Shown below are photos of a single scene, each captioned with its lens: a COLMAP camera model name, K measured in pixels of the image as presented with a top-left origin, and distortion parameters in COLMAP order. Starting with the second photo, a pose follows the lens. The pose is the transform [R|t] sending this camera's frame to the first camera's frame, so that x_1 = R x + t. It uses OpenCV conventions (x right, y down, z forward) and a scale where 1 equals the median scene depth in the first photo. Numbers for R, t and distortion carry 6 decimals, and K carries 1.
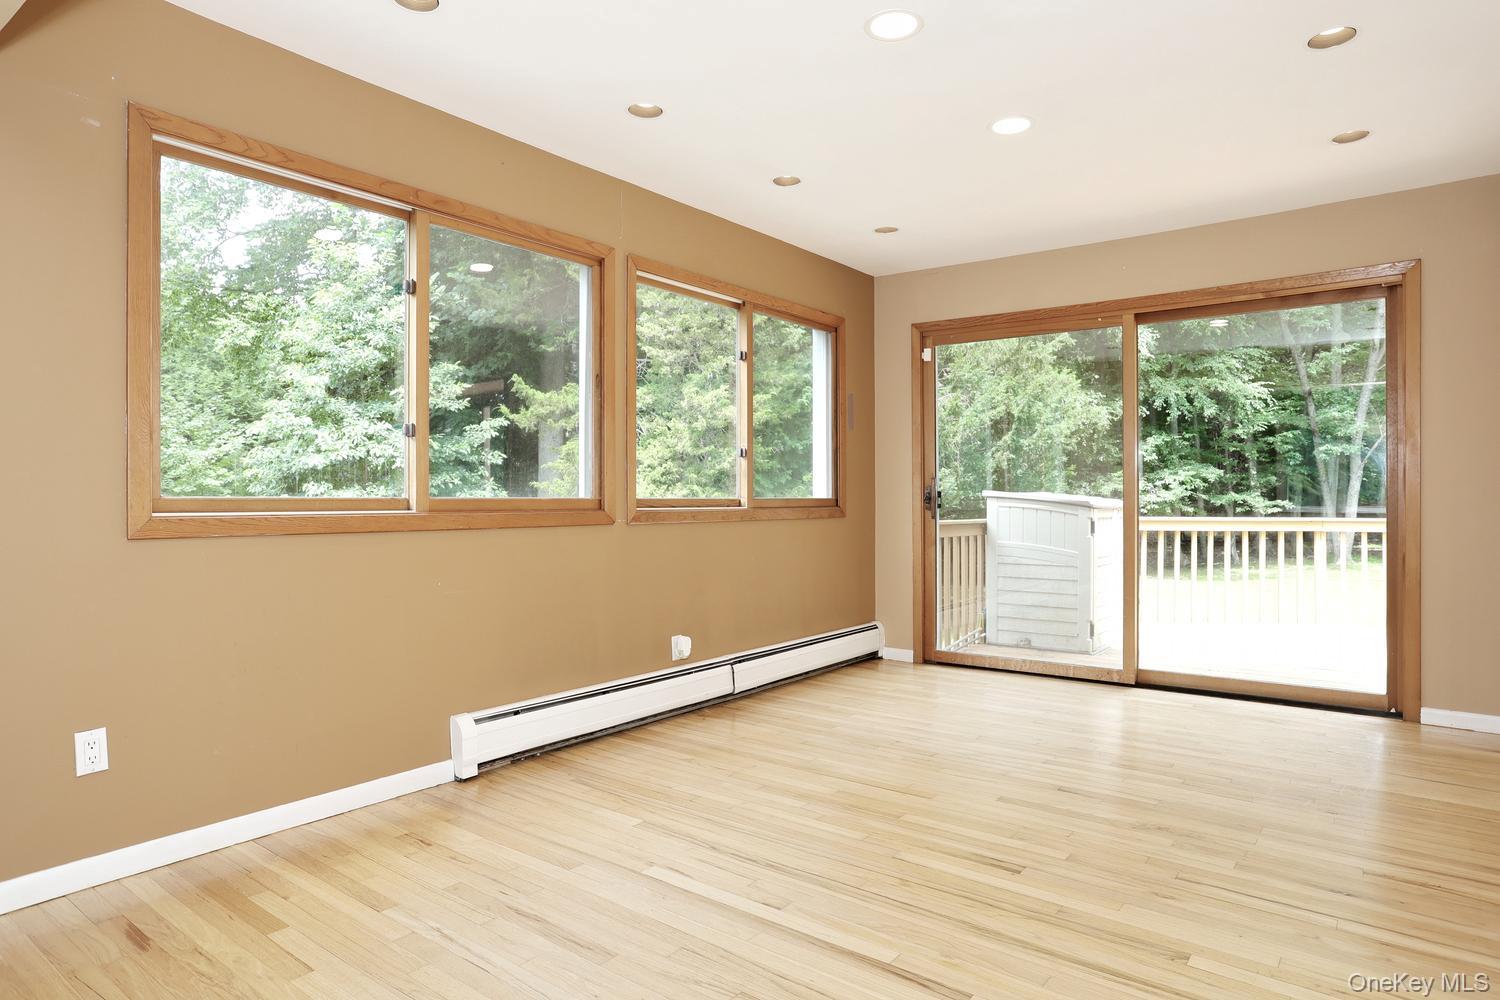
lens RADIAL K [[875.9, 0, 753.5], [0, 875.9, 488.4], [0, 0, 1]] dist [-0.015903, -0.000552]
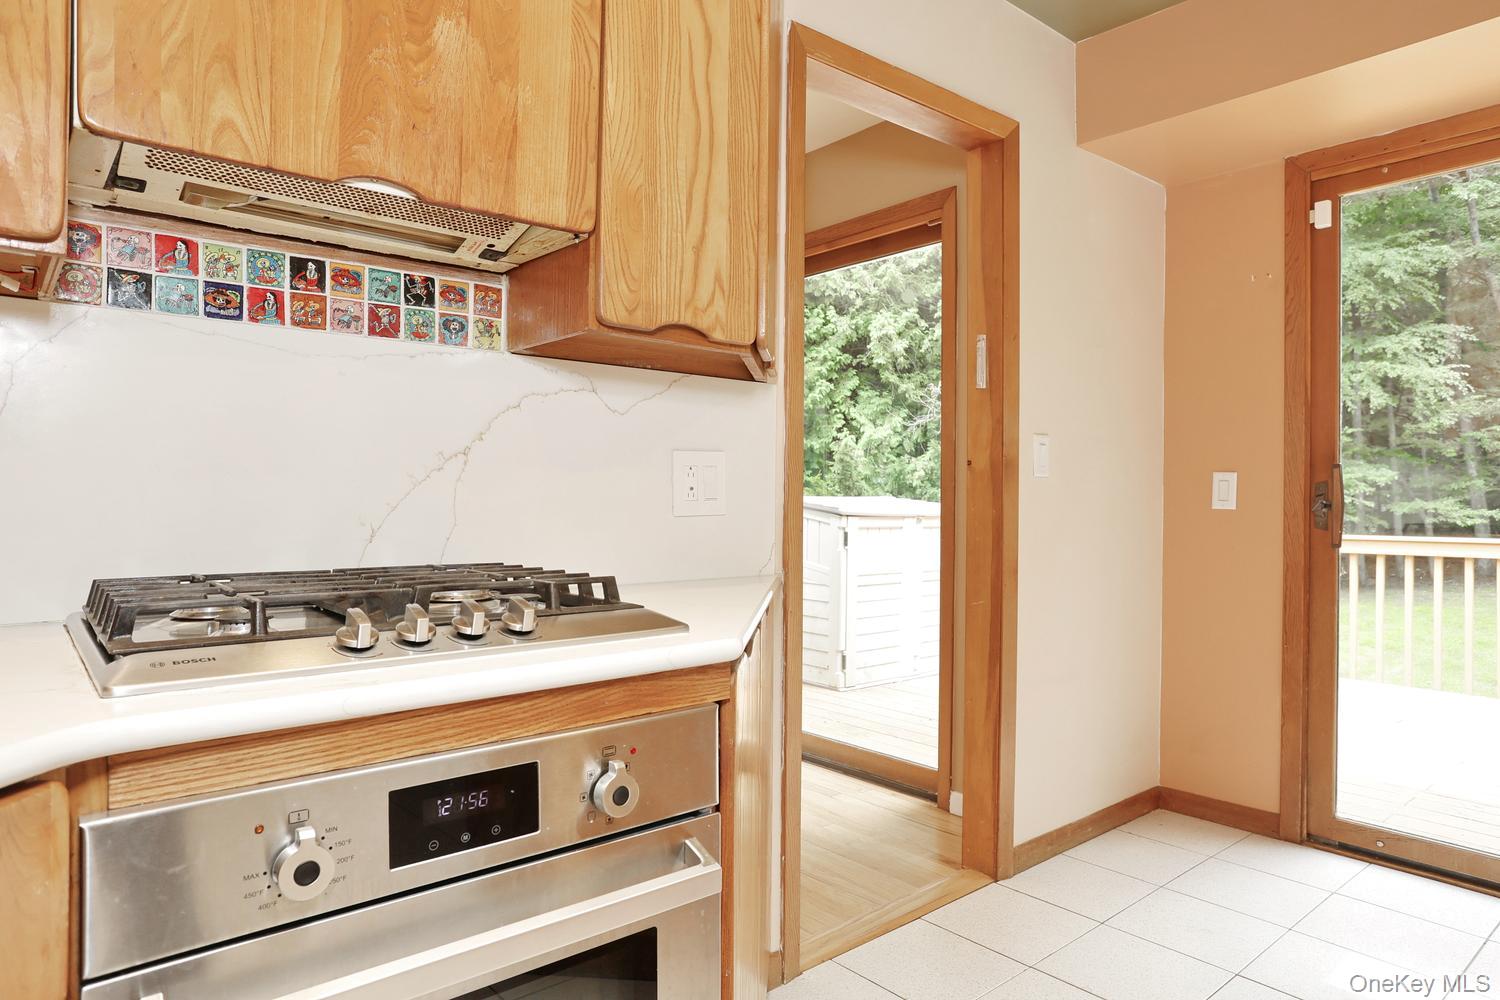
lens RADIAL K [[907.0, 0, 747.1], [0, 907.0, 492.9], [0, 0, 1]] dist [-0.041112, 0.032759]
pose [[0.975719, 0.008194, -0.218873, 0.118392], [-0.007238, 0.999960, 0.005171, -0.000967], [0.218907, -0.003462, 0.975740, 0.030721]]
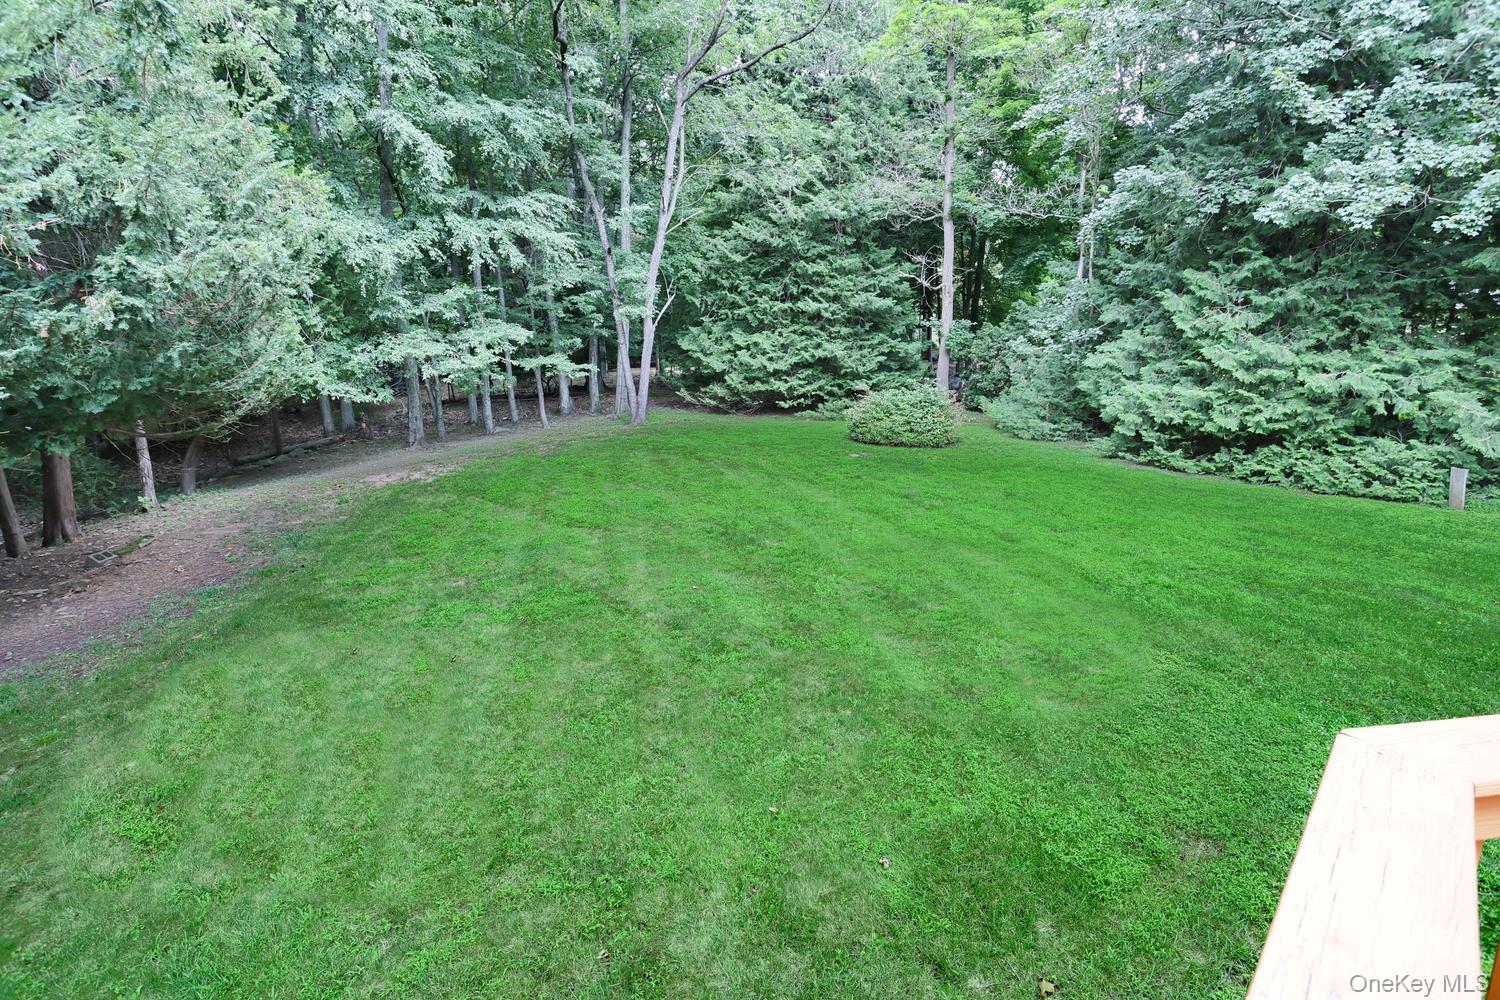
lens RADIAL K [[725.7, 0, 748.0], [0, 725.7, 493.1], [0, 0, 1]] dist [-0.064265, 0.017487]
pose [[0.699096, -0.134847, 0.702197, 0.154474], [-0.014657, 0.979147, 0.202623, -0.011224], [-0.714877, -0.151946, 0.682542, 0.315323]]
